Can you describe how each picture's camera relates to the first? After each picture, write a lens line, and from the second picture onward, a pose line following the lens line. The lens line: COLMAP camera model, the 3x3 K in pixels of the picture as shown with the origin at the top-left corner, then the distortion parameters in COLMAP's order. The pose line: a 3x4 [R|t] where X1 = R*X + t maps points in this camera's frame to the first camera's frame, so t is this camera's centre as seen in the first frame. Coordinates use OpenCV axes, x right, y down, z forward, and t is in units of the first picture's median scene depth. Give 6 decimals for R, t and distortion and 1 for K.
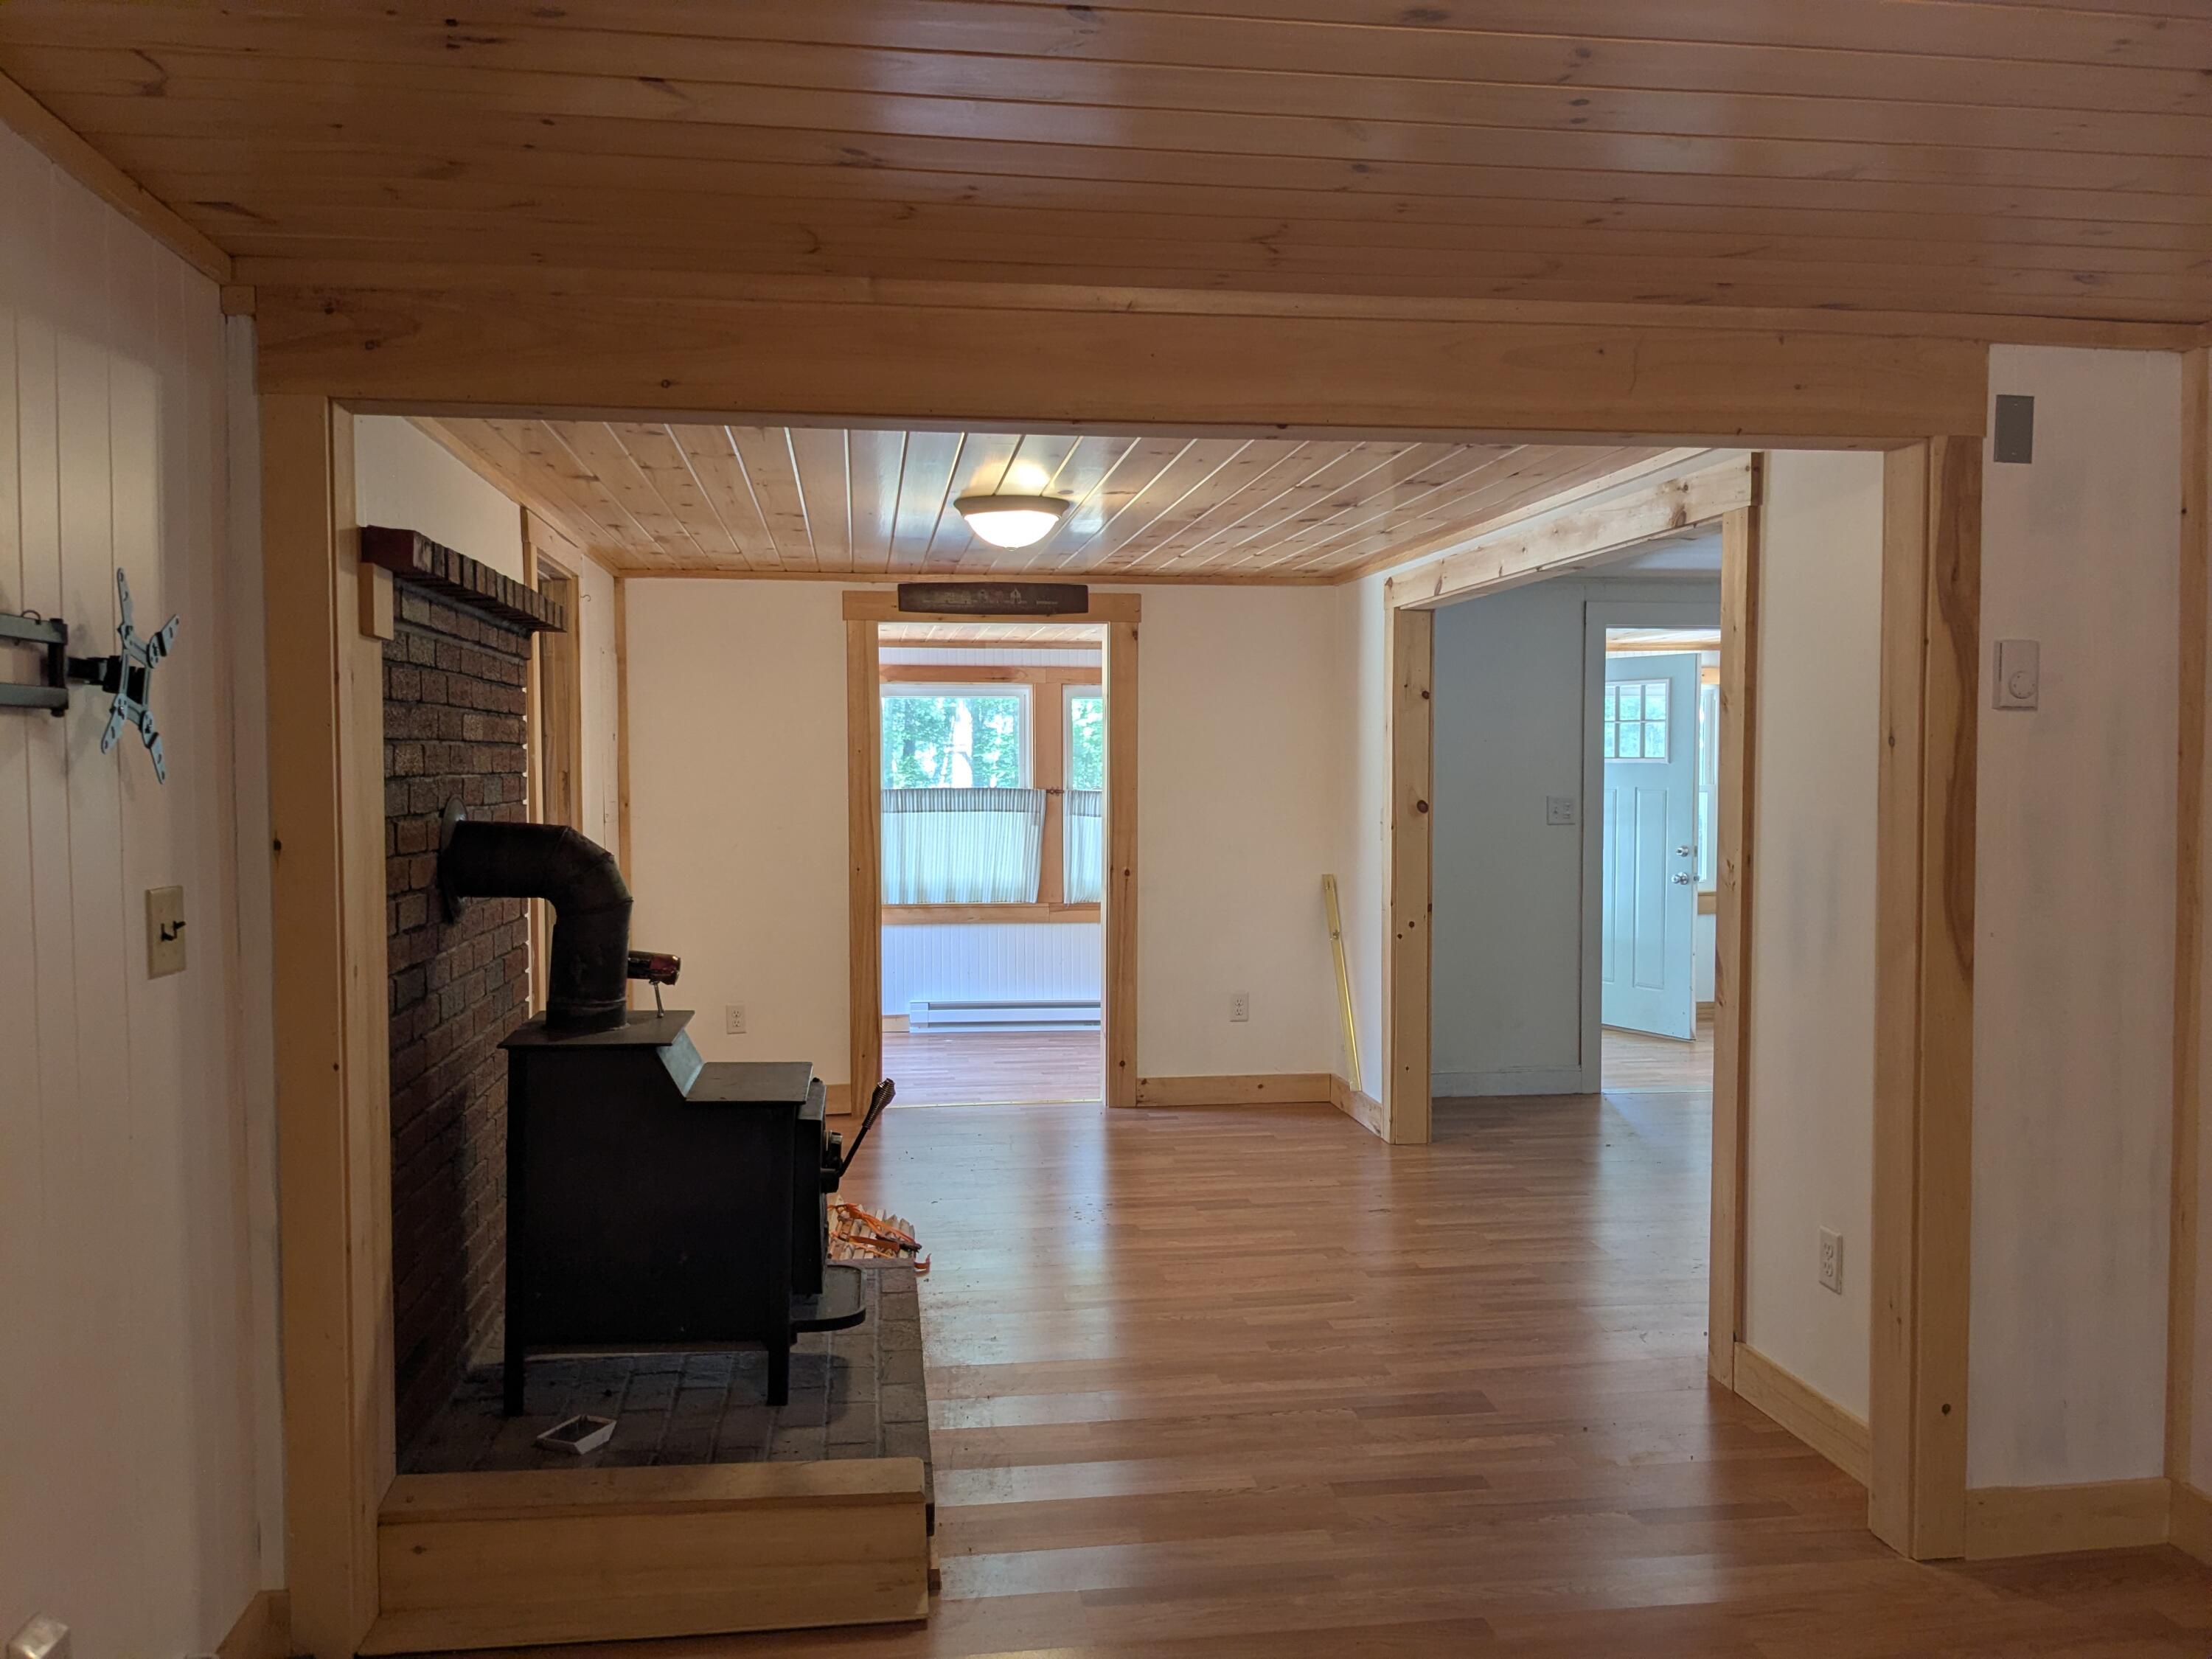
lens RADIAL K [[1749.9, 0, 1106.0], [0, 1749.9, 829.5], [0, 0, 1]] dist [0.005069, -0.007866]
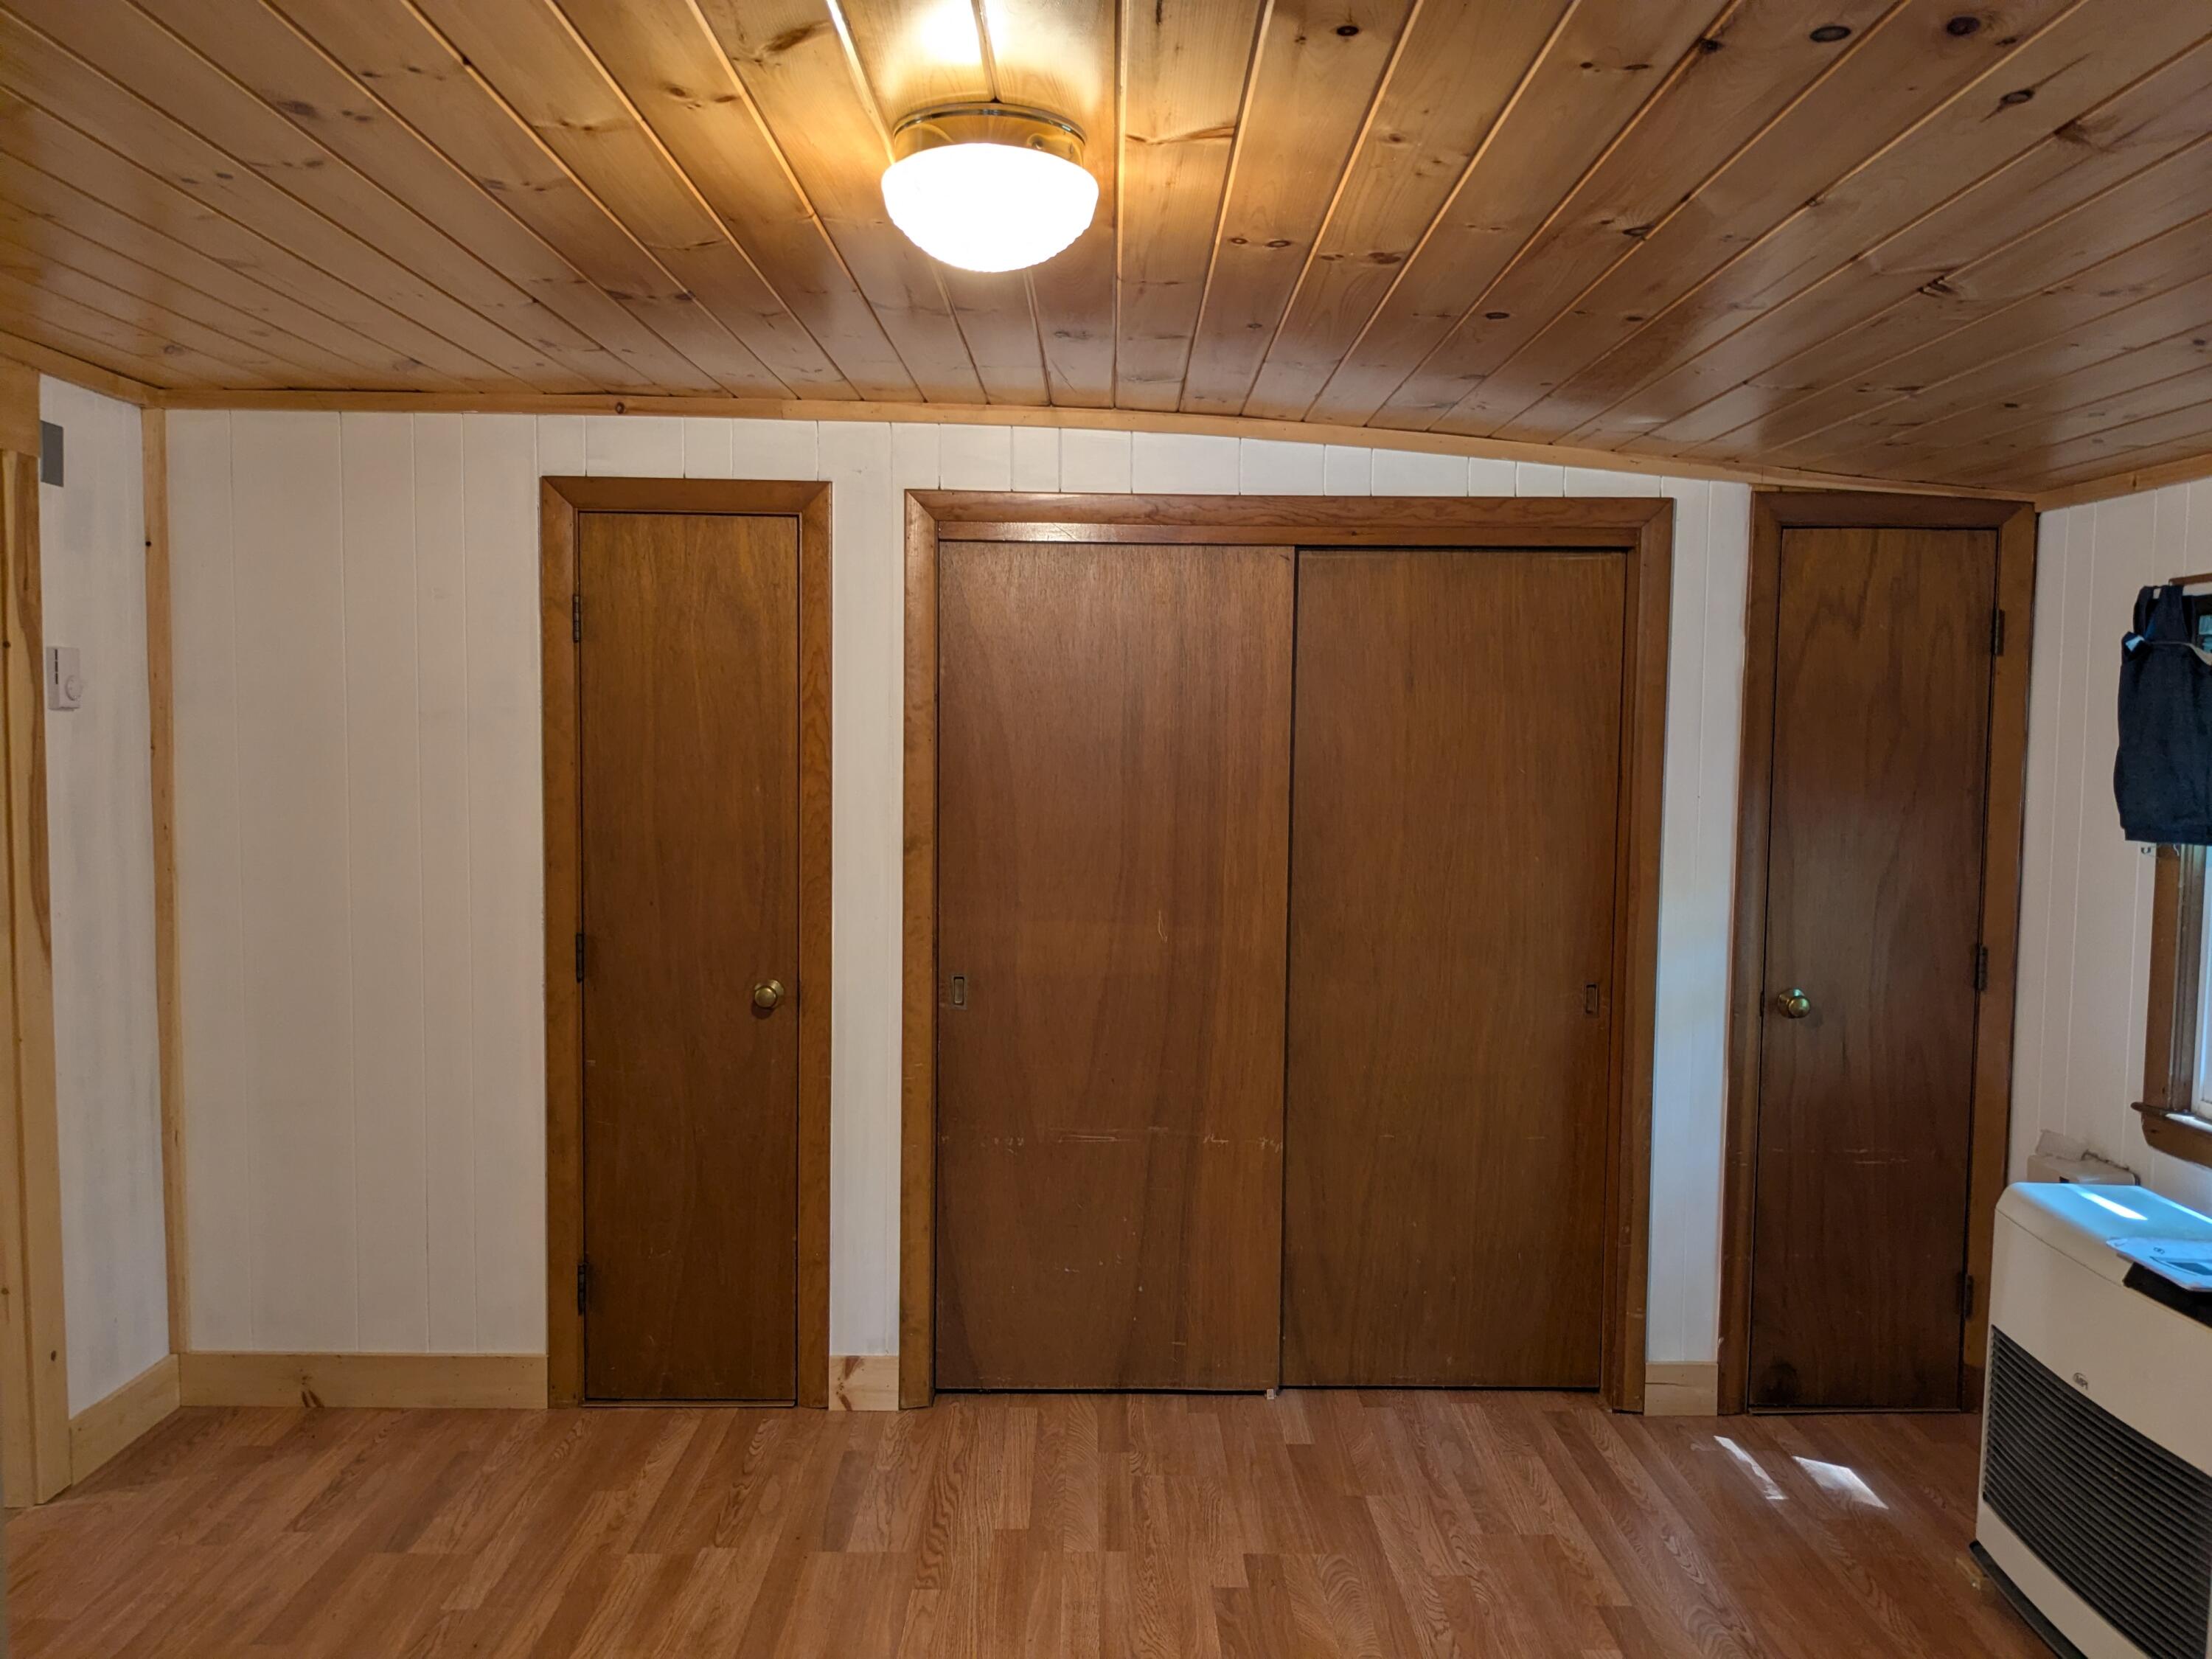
lens RADIAL K [[1749.9, 0, 1106.0], [0, 1749.9, 829.5], [0, 0, 1]] dist [0.005069, -0.007866]
pose [[0.142313, -0.052161, 0.988446, -0.482617], [0.028434, 0.998414, 0.048593, -0.028218], [-0.989413, 0.021190, 0.143571, 0.194315]]
